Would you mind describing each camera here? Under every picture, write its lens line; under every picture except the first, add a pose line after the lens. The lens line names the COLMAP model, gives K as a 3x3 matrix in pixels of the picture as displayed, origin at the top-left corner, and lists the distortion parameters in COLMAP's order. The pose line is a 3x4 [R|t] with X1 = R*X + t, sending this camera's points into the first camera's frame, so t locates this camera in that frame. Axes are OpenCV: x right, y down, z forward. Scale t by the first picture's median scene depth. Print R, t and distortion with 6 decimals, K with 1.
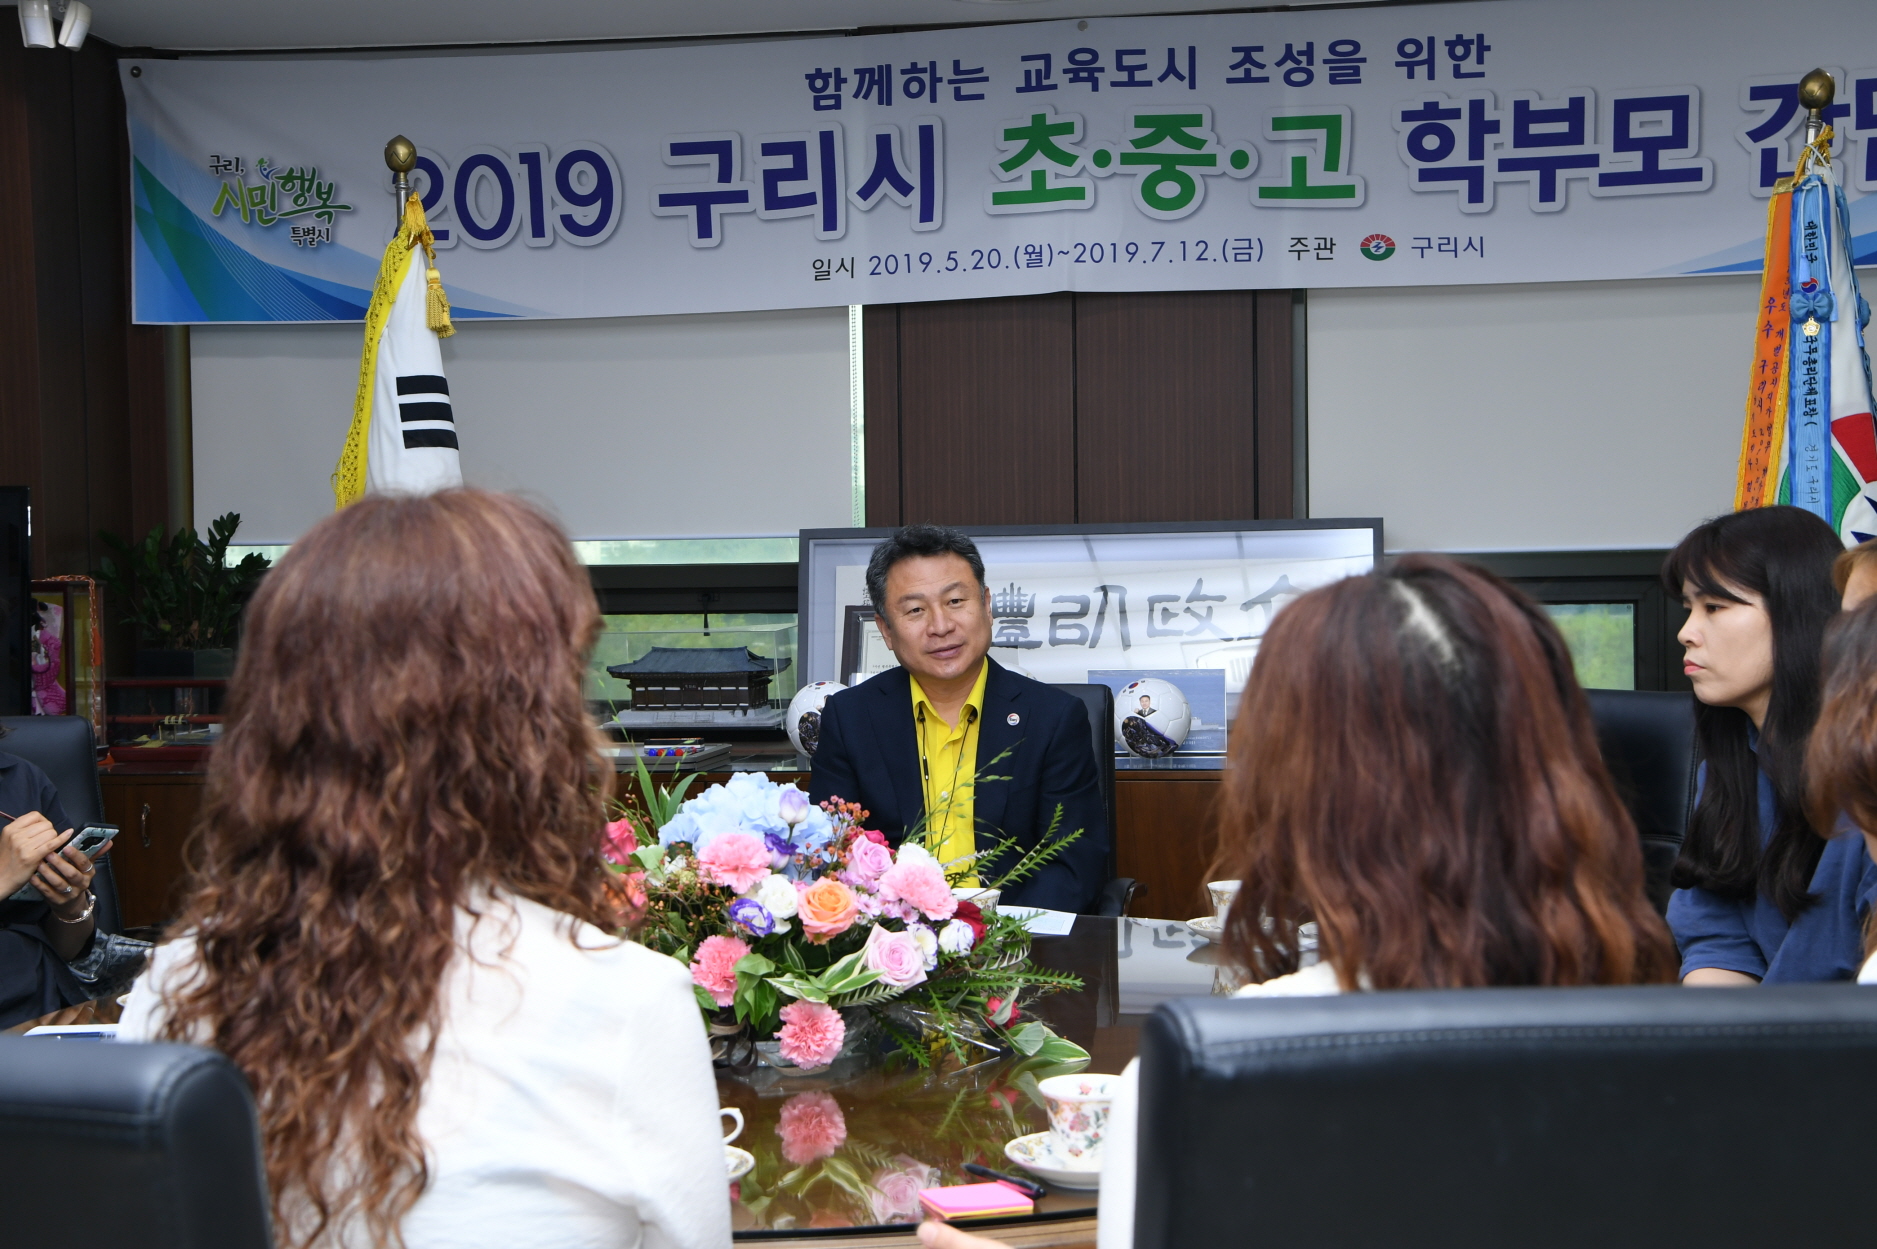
lens RADIAL K [[2479.4, 0, 953.8], [0, 2479.4, 624.5], [0, 0, 1]] dist [0.165113, 0.000000]
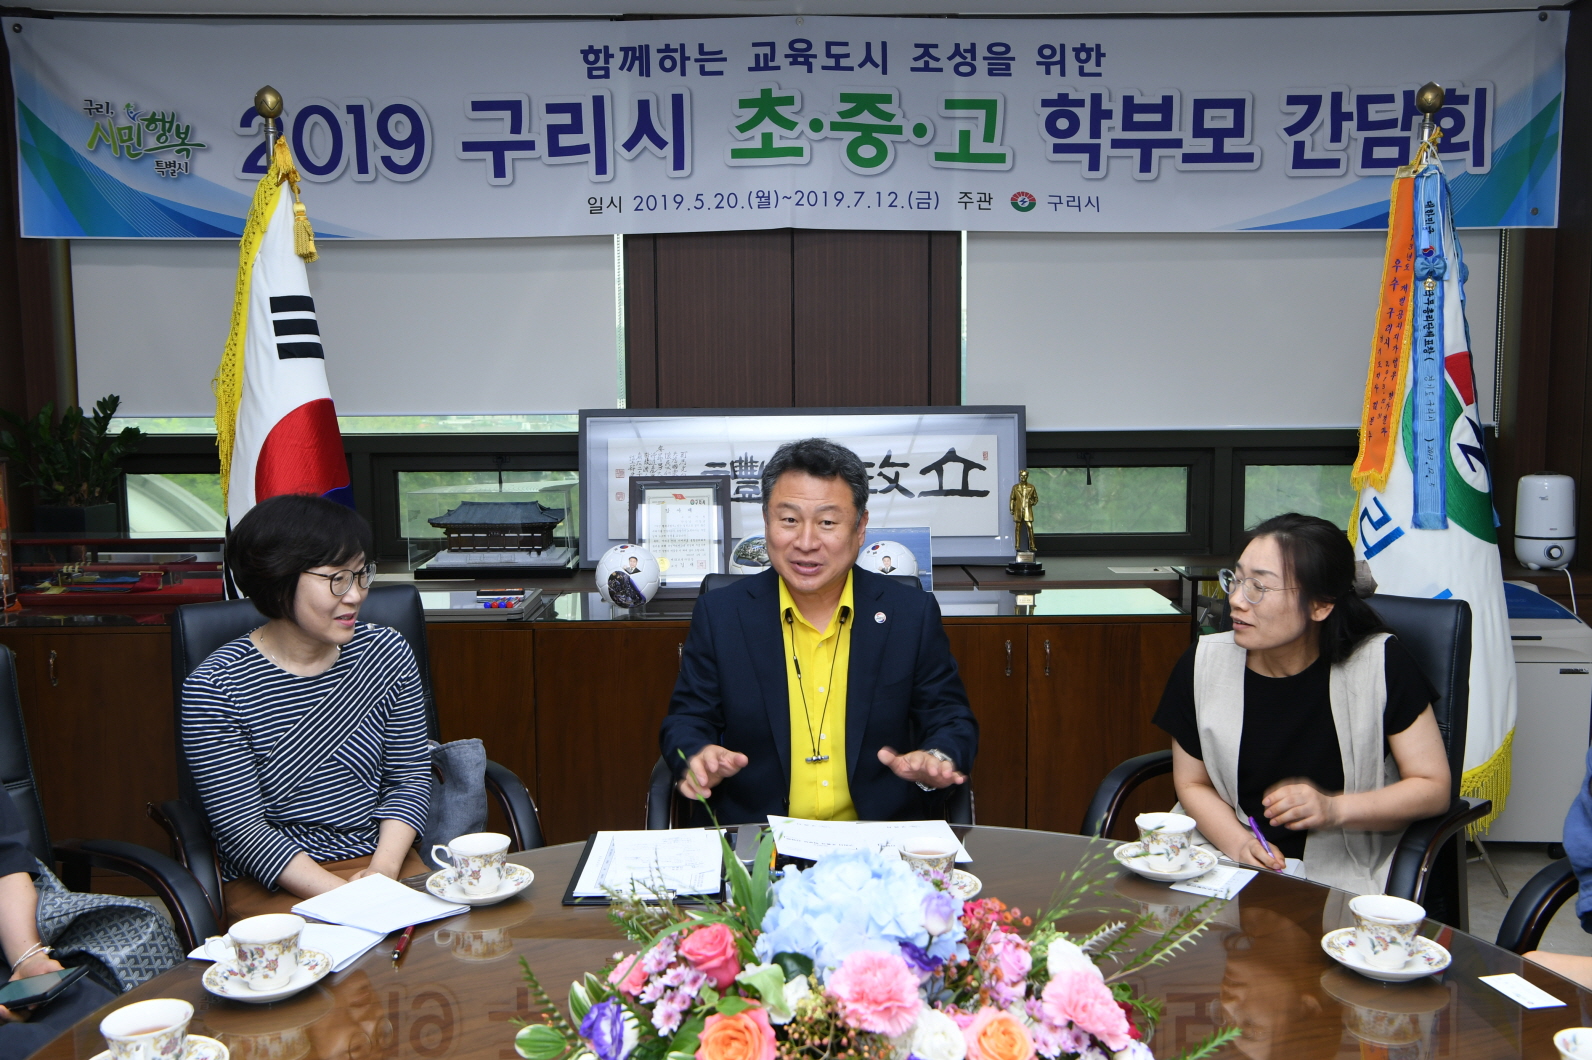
lens RADIAL K [[1488.8, 0, 809.3], [0, 1488.8, 529.1], [0, 0, 1]] dist [0.015192, 0.000000]
pose [[0.984811, -0.010731, 0.173298, -0.080881], [-0.003283, 0.996759, 0.080374, -0.039927], [-0.173599, -0.079722, 0.981584, 0.223822]]
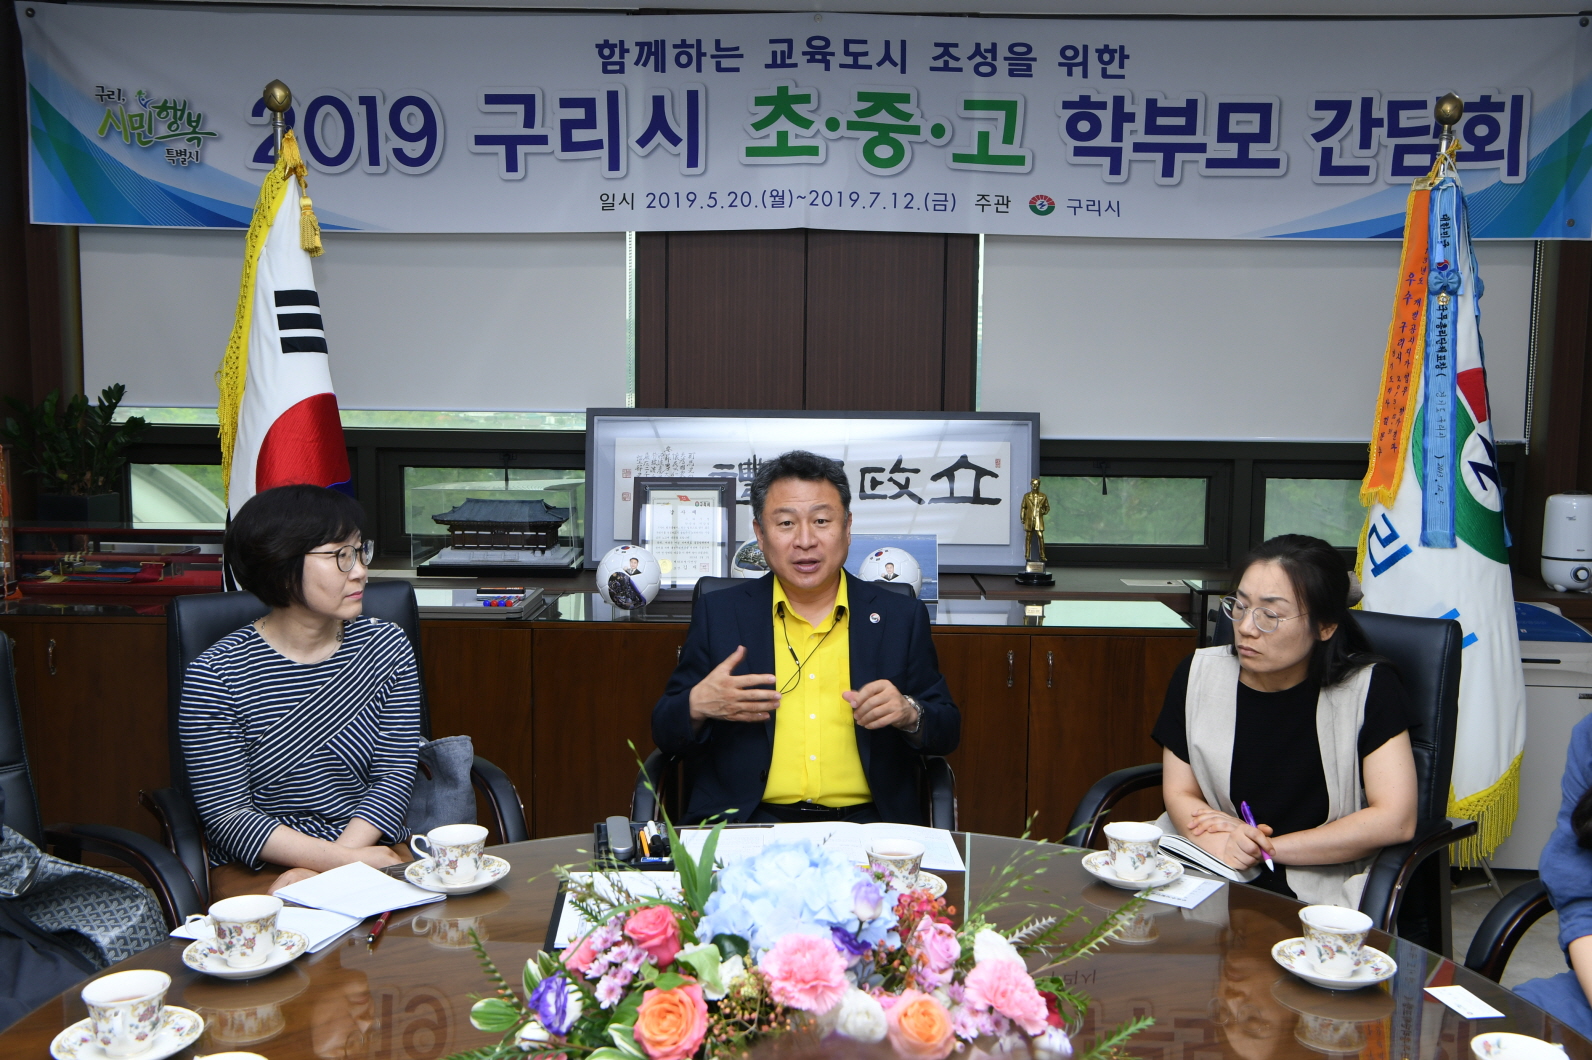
lens RADIAL K [[1554.0, 0, 807.9], [0, 1554.0, 529.6], [0, 0, 1]] dist [0.031838, 0.000000]
pose [[0.988438, 0.010689, 0.151246, -0.071697], [-0.022790, 0.996654, 0.078499, -0.042308], [-0.149901, -0.081038, 0.985374, 0.199427]]
